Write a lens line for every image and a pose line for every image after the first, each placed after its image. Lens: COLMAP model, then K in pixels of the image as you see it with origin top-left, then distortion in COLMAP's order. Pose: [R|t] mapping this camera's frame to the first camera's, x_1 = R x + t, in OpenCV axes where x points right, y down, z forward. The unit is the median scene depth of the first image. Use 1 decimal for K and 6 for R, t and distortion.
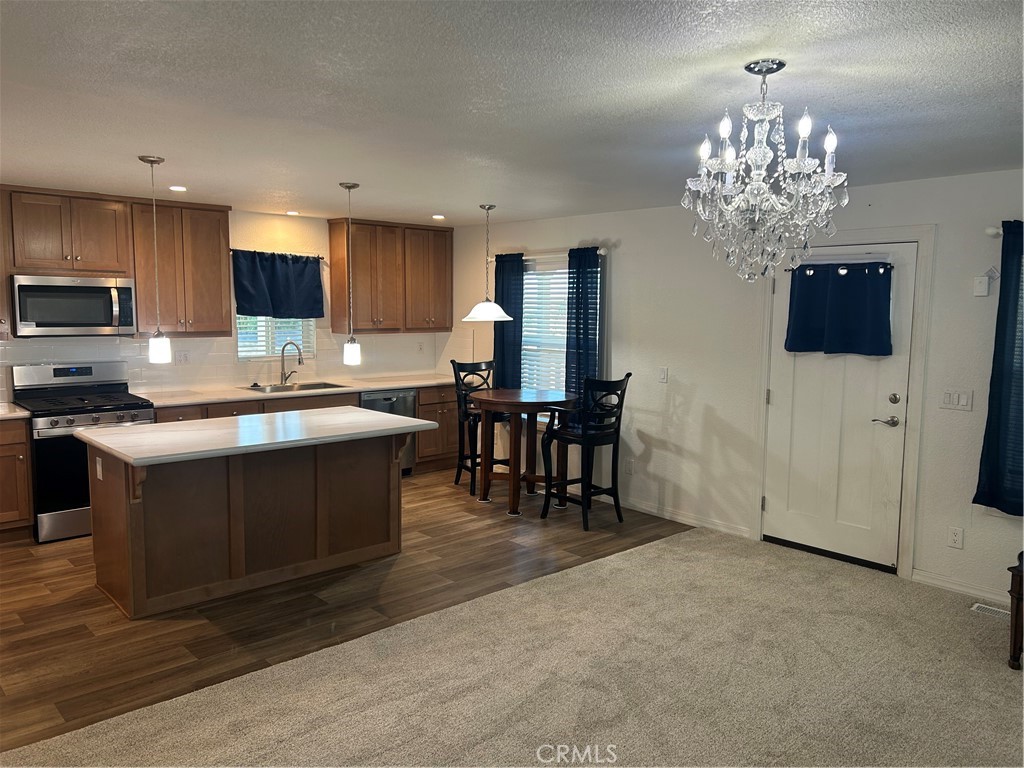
lens RADIAL K [[748.8, 0, 507.8], [0, 748.8, 374.8], [0, 0, 1]] dist [0.003238, -0.000740]
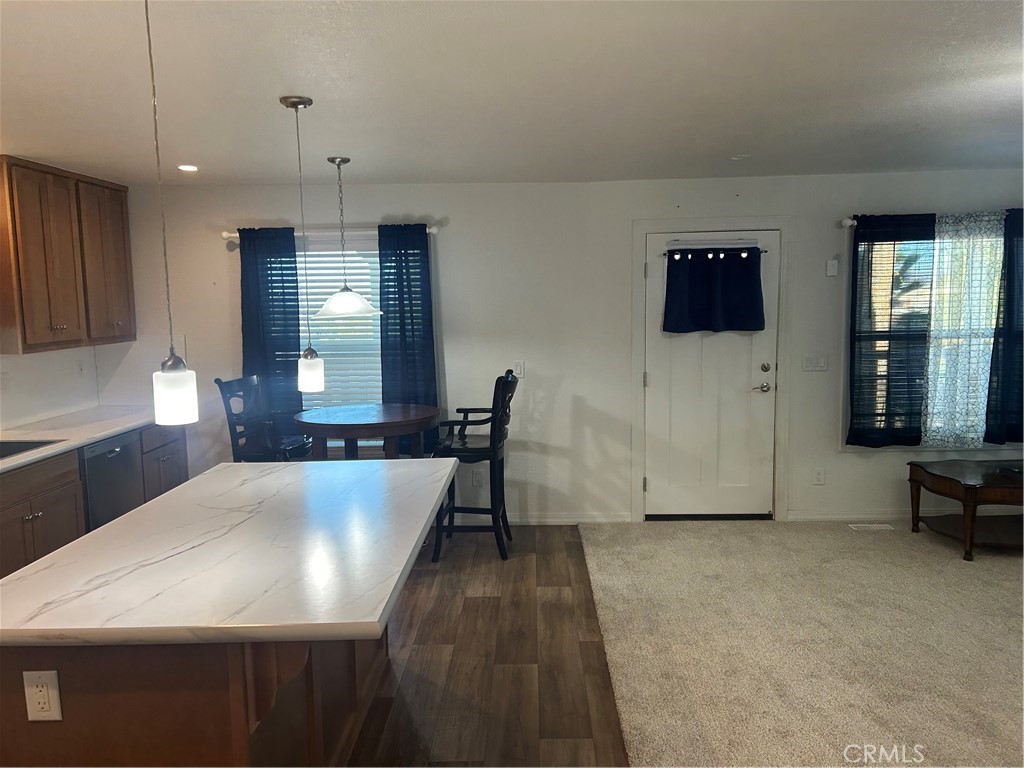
lens RADIAL K [[768.4, 0, 511.8], [0, 768.4, 379.9], [0, 0, 1]] dist [0.066145, -0.068998]
pose [[0.685935, -0.102131, 0.720460, -0.553892], [0.091965, 0.994330, 0.053396, -0.044163], [-0.721828, 0.029631, 0.691438, 0.428400]]
